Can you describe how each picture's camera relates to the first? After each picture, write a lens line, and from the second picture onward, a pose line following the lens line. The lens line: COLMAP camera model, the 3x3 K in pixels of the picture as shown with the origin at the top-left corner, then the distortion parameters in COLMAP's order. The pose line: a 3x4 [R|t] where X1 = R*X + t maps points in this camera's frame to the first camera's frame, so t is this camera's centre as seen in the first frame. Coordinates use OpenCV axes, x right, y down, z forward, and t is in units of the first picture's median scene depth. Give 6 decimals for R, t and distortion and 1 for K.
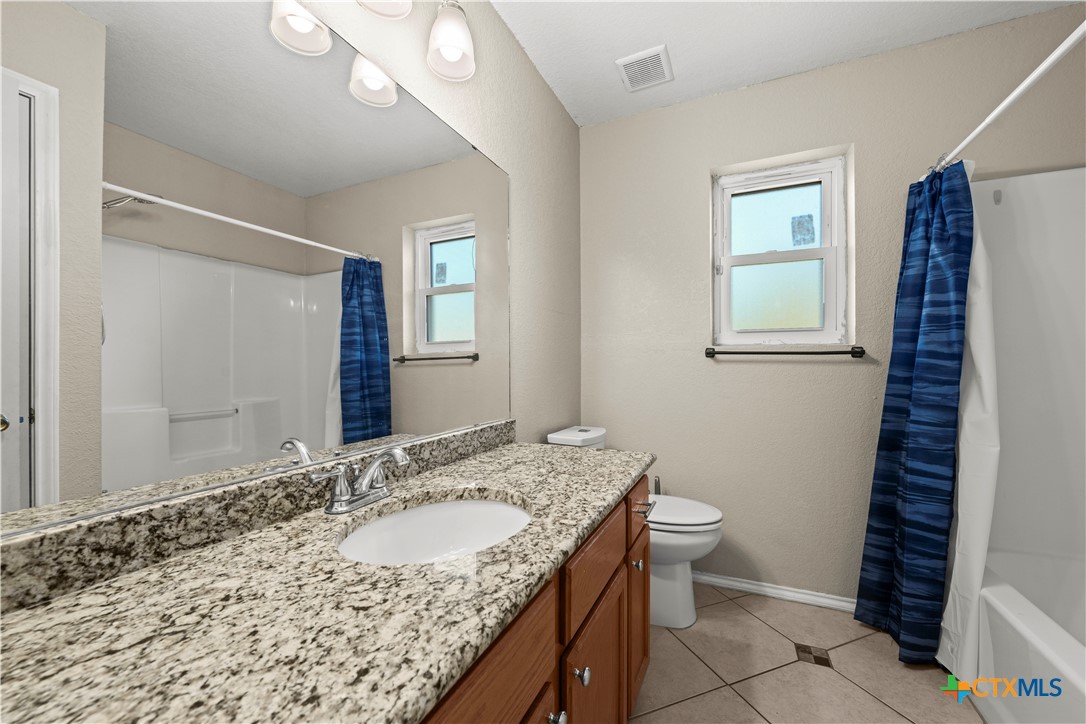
lens RADIAL K [[428.5, 0, 547.1], [0, 428.5, 363.8], [0, 0, 1]] dist [0.000570, -0.000505]
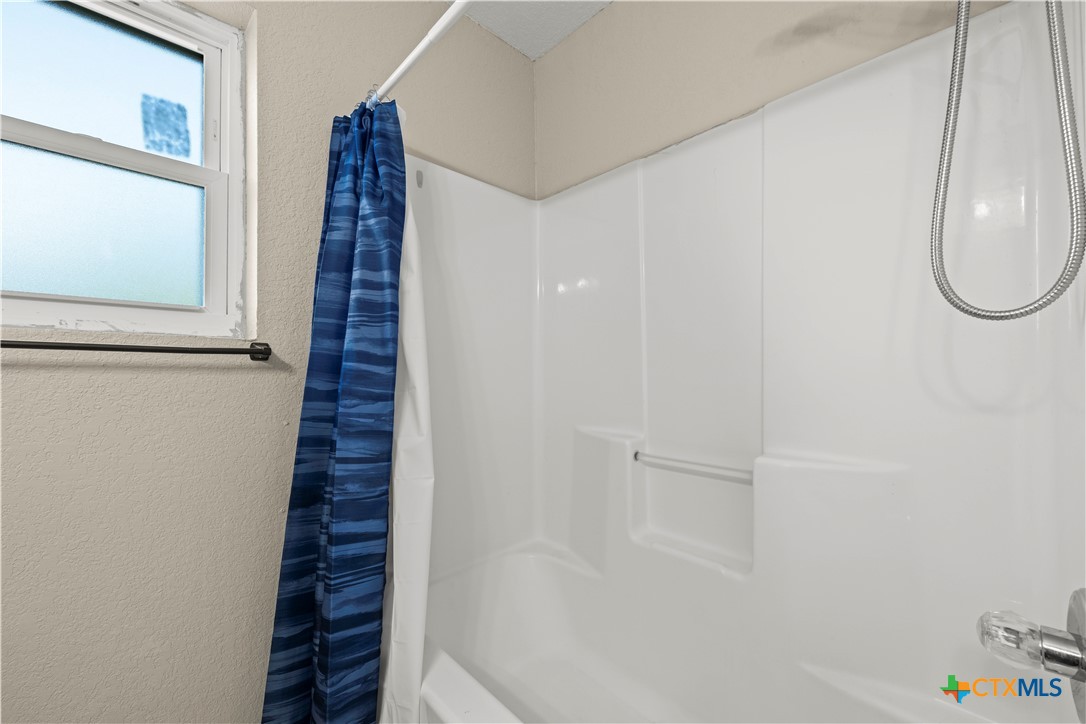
lens RADIAL K [[428.5, 0, 547.3], [0, 428.5, 366.4], [0, 0, 1]] dist [0.000570, -0.000505]
pose [[0.374134, 0.008297, 0.927337, 0.352892], [0.000155, 0.999959, -0.009009, -0.000621], [-0.927375, 0.003514, 0.374118, 0.444533]]
